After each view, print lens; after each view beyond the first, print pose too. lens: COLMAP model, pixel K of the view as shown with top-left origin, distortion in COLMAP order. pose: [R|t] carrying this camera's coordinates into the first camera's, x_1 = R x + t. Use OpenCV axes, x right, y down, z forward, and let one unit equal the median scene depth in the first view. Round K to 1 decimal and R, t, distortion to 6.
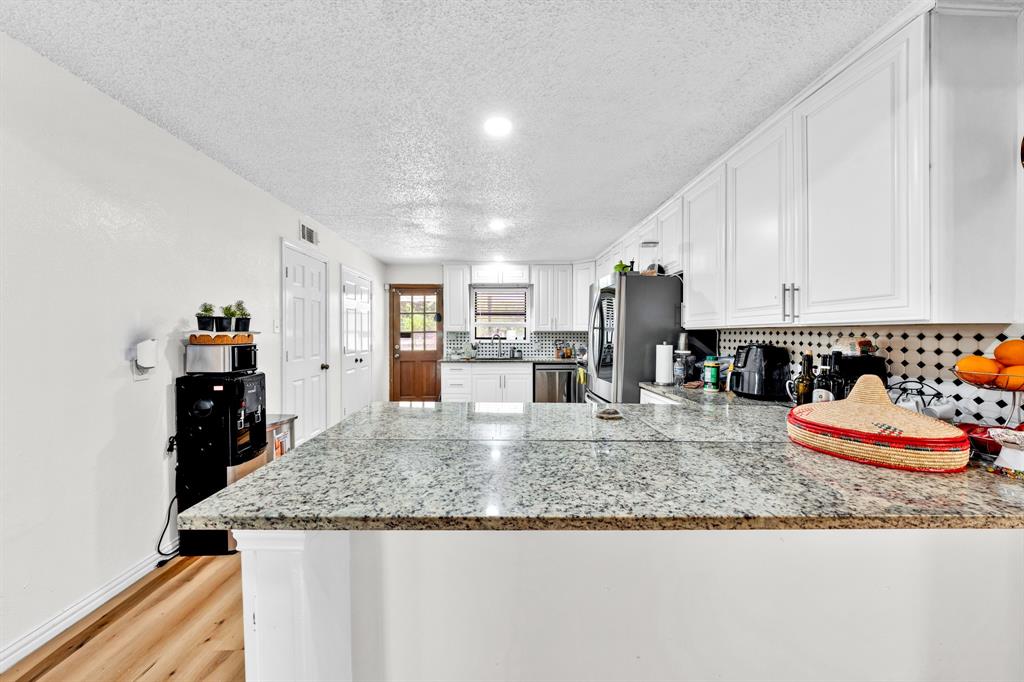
lens RADIAL K [[346.2, 0, 506.6], [0, 346.2, 335.0], [0, 0, 1]] dist [-0.000399, -0.000084]
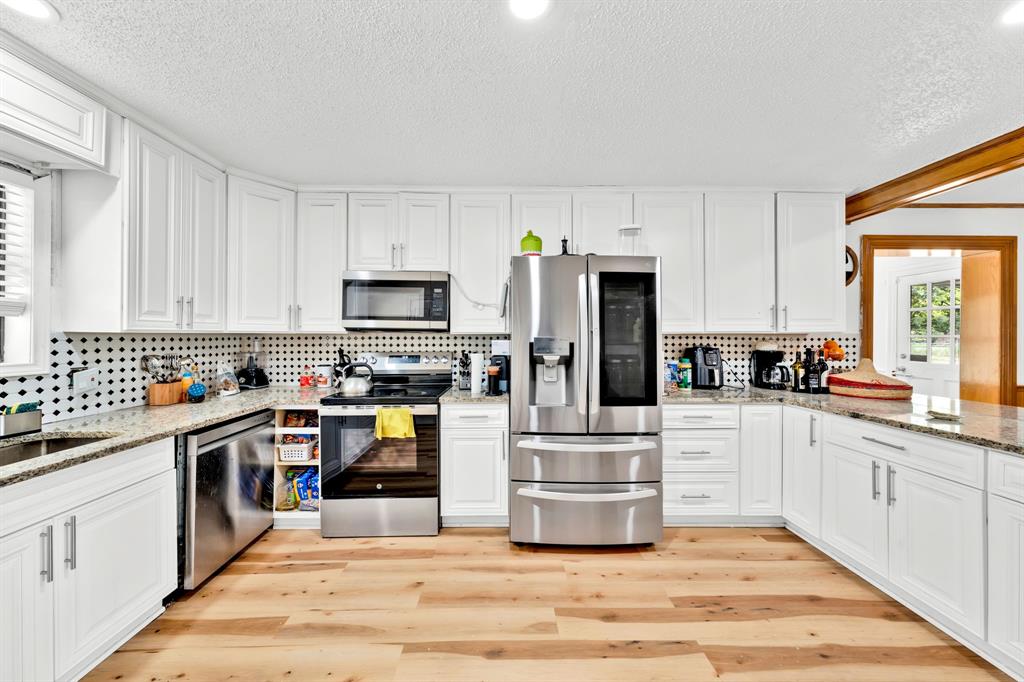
lens RADIAL K [[346.2, 0, 506.6], [0, 346.2, 335.0], [0, 0, 1]] dist [-0.000399, -0.000084]
pose [[0.009320, 0.006264, 0.999937, -0.215363], [0.003447, 0.999974, -0.006296, -0.004261], [-0.999951, 0.003505, 0.009298, 0.629801]]
